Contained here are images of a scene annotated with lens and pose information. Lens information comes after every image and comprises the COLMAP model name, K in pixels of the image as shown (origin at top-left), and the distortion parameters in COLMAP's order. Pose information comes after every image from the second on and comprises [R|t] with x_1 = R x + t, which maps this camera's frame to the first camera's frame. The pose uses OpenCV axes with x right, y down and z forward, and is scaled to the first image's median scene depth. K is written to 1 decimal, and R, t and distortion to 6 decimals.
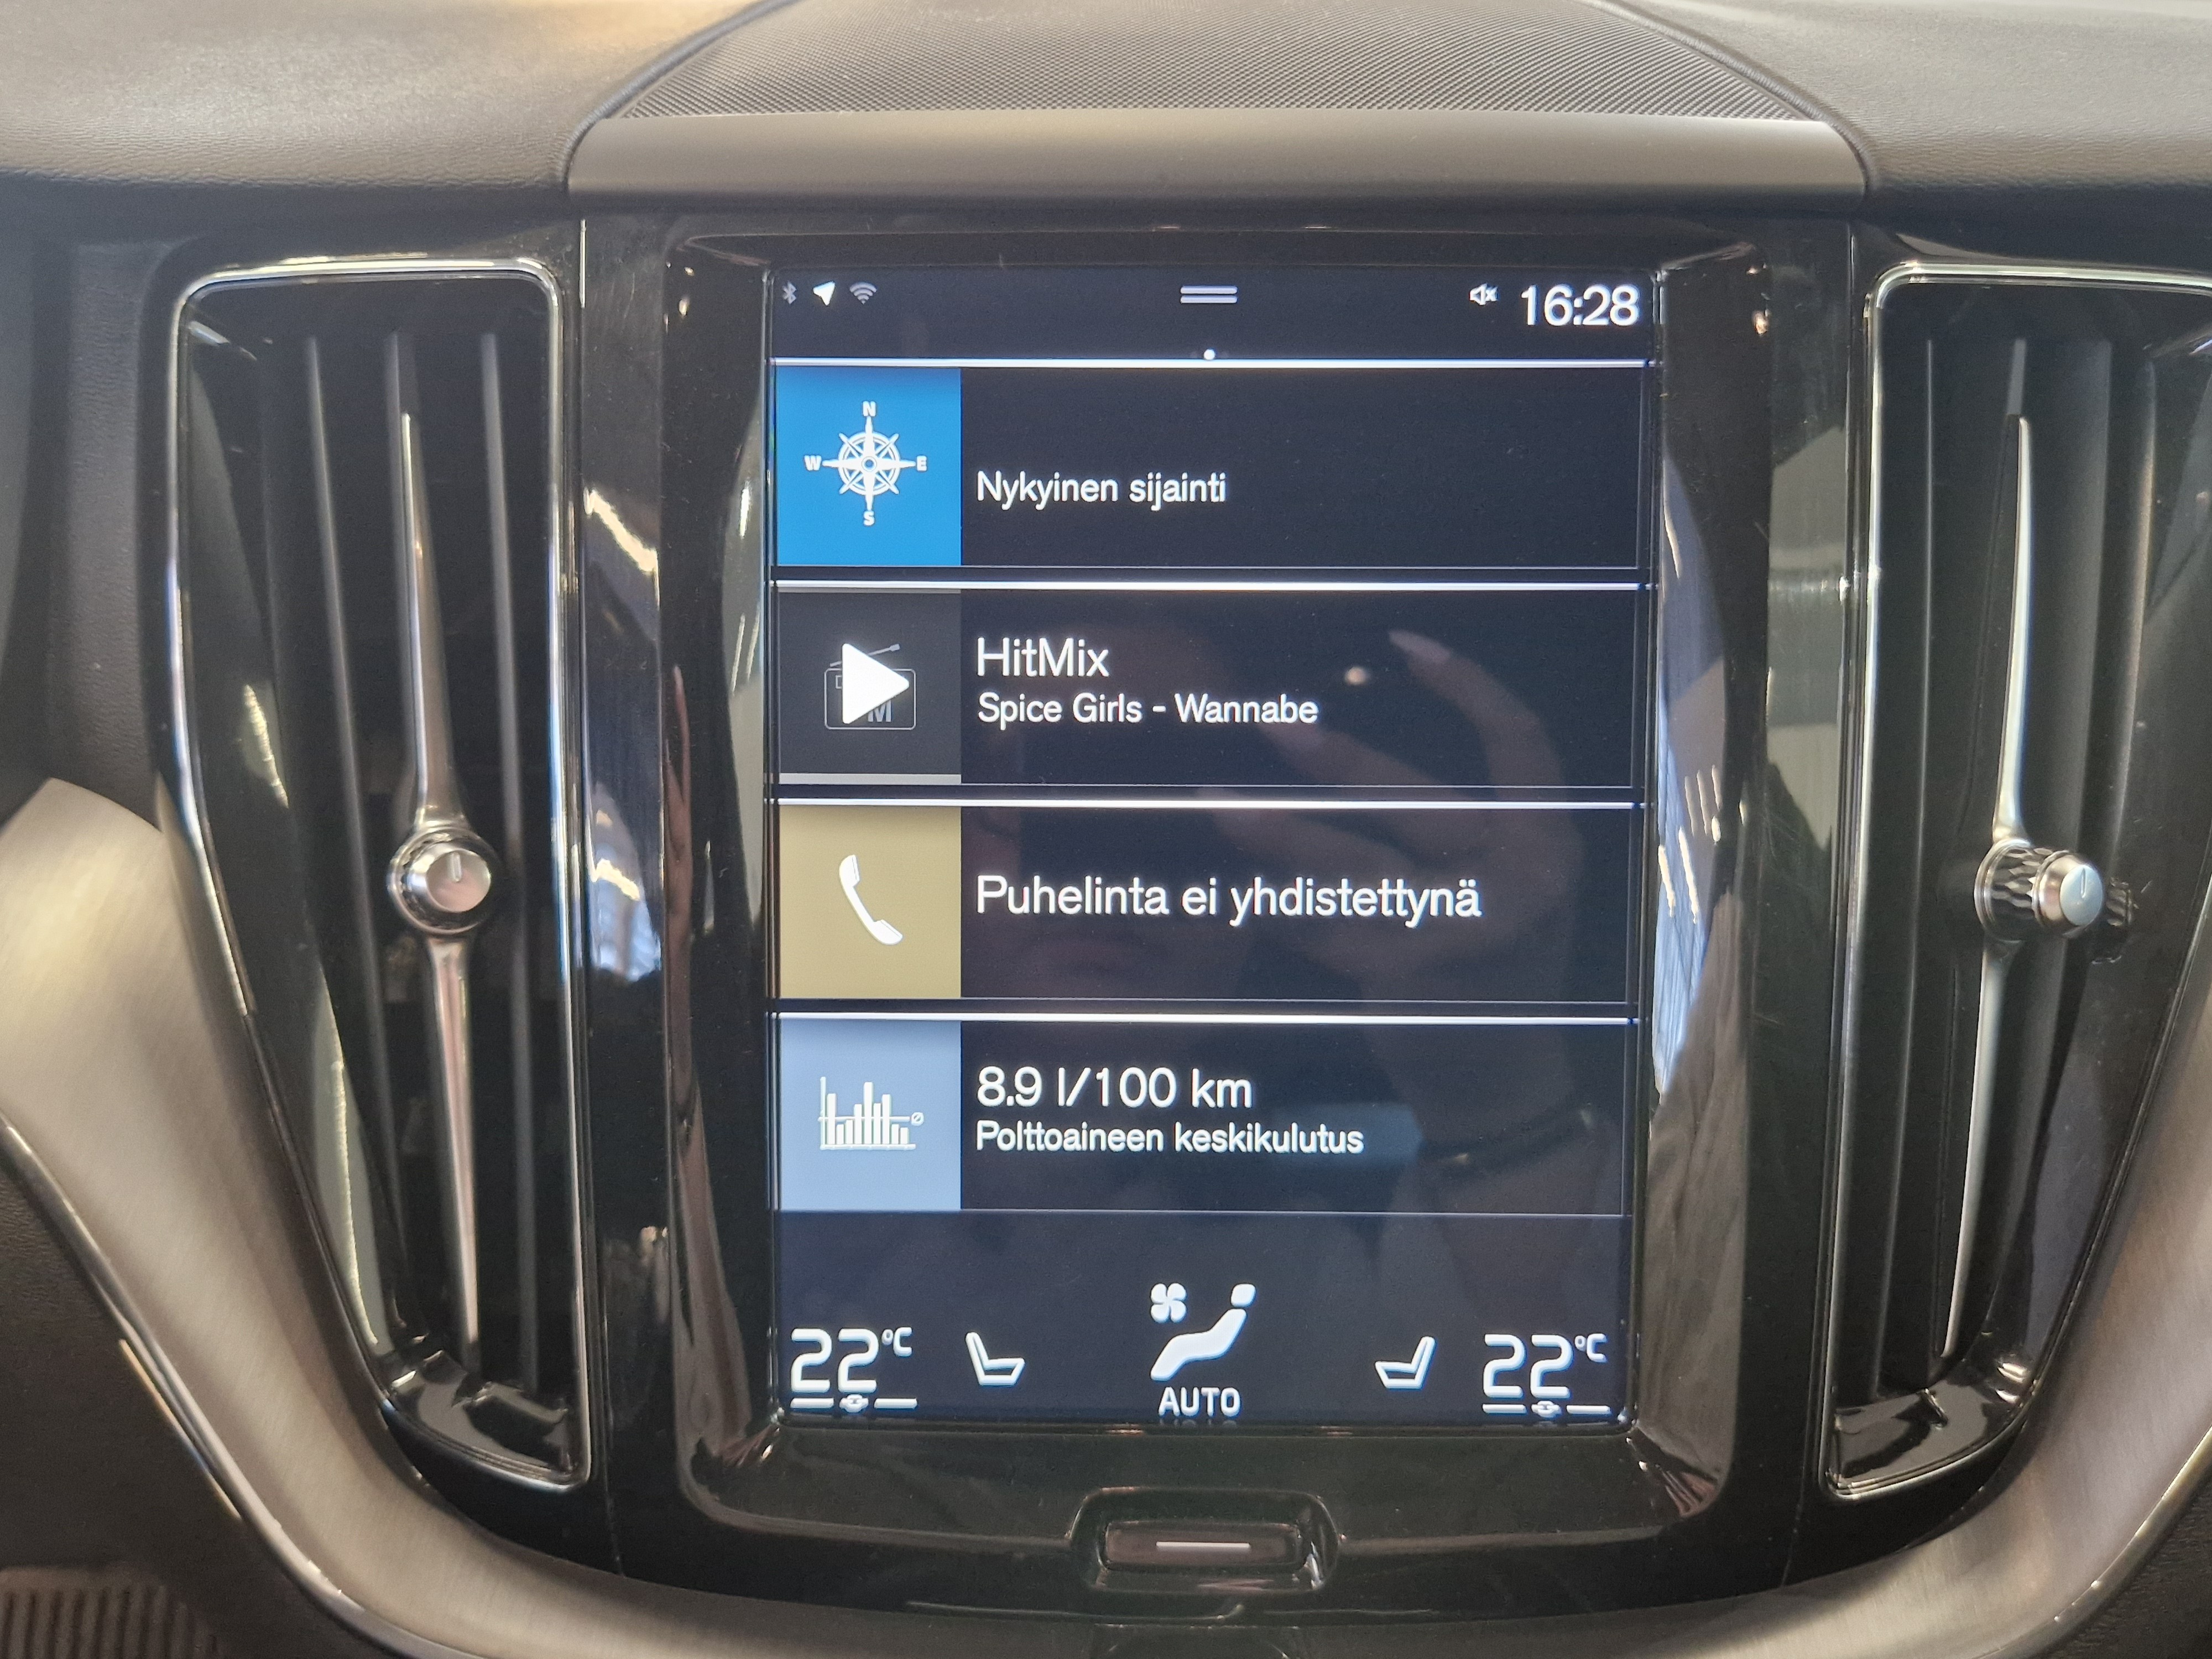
lens RADIAL K [[1893.4, 0, 1102.7], [0, 1893.4, 831.5], [0, 0, 1]] dist [0.036507, -0.014601]
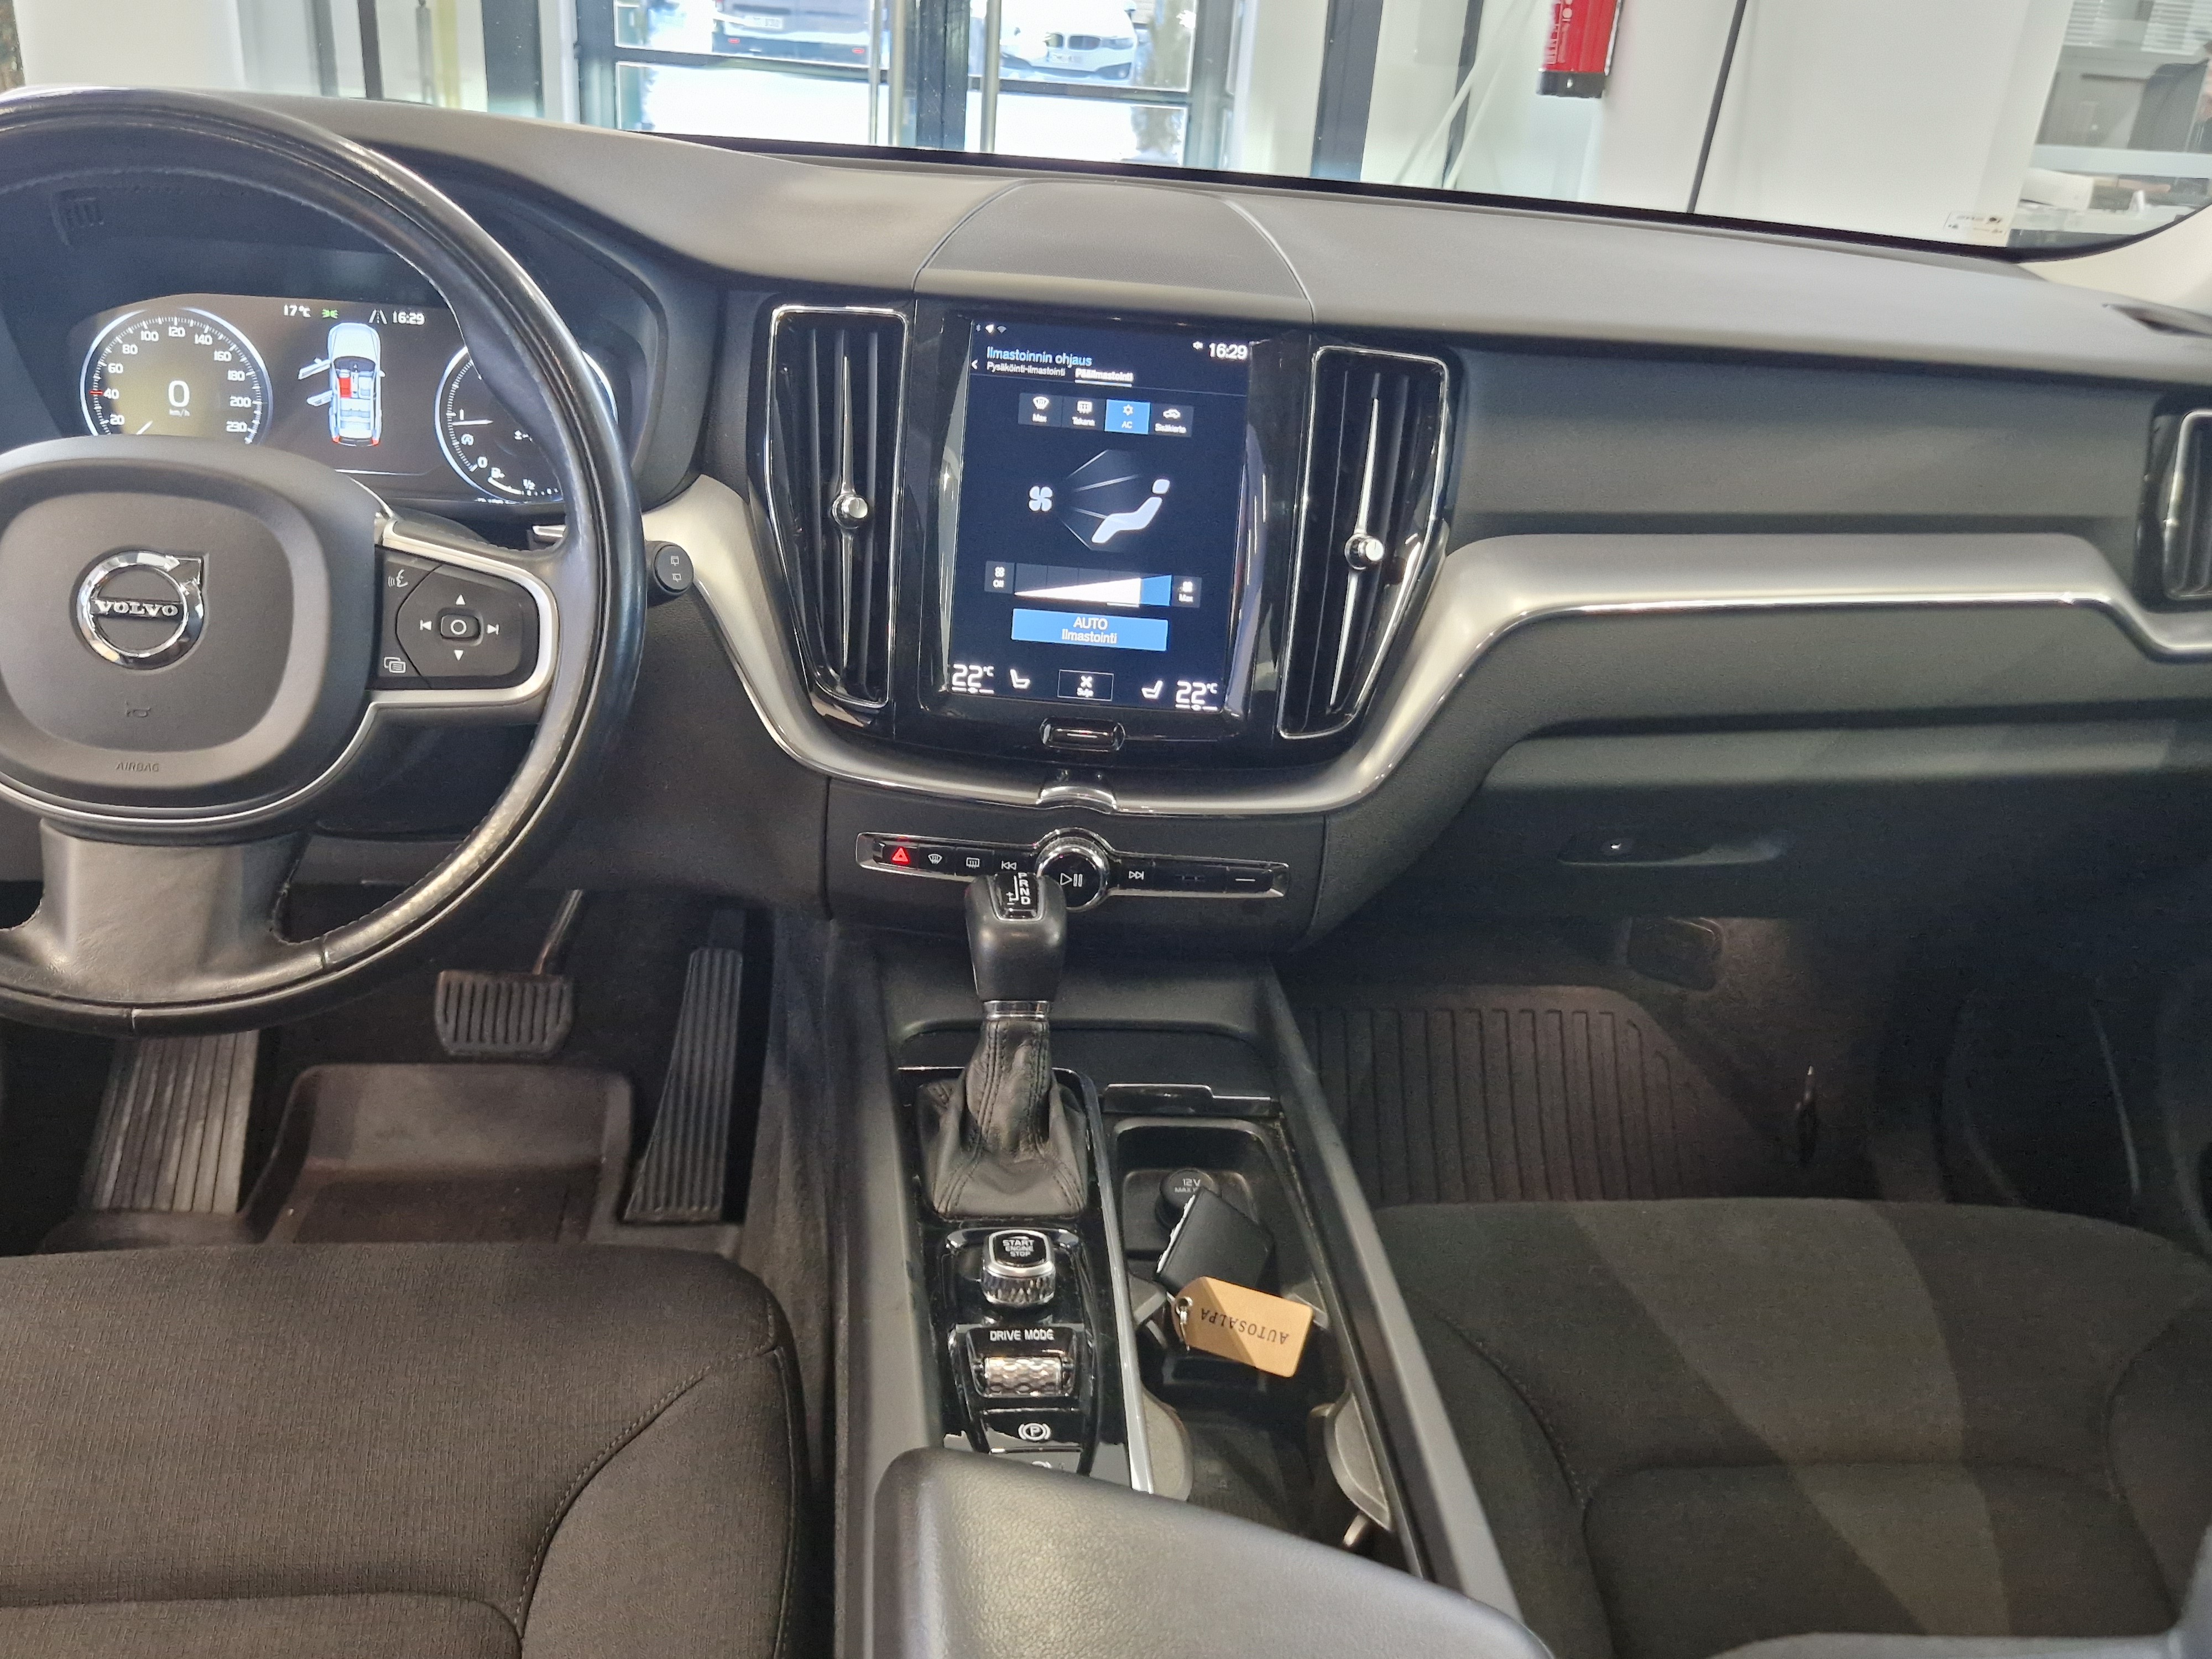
lens RADIAL K [[1934.6, 0, 1107.7], [0, 1934.6, 842.5], [0, 0, 1]] dist [0.014668, -0.004522]
pose [[0.997457, 0.069020, 0.017795, 0.048334], [-0.069119, 0.997596, 0.004984, 0.517060], [-0.017408, -0.006201, 0.999829, -2.139778]]
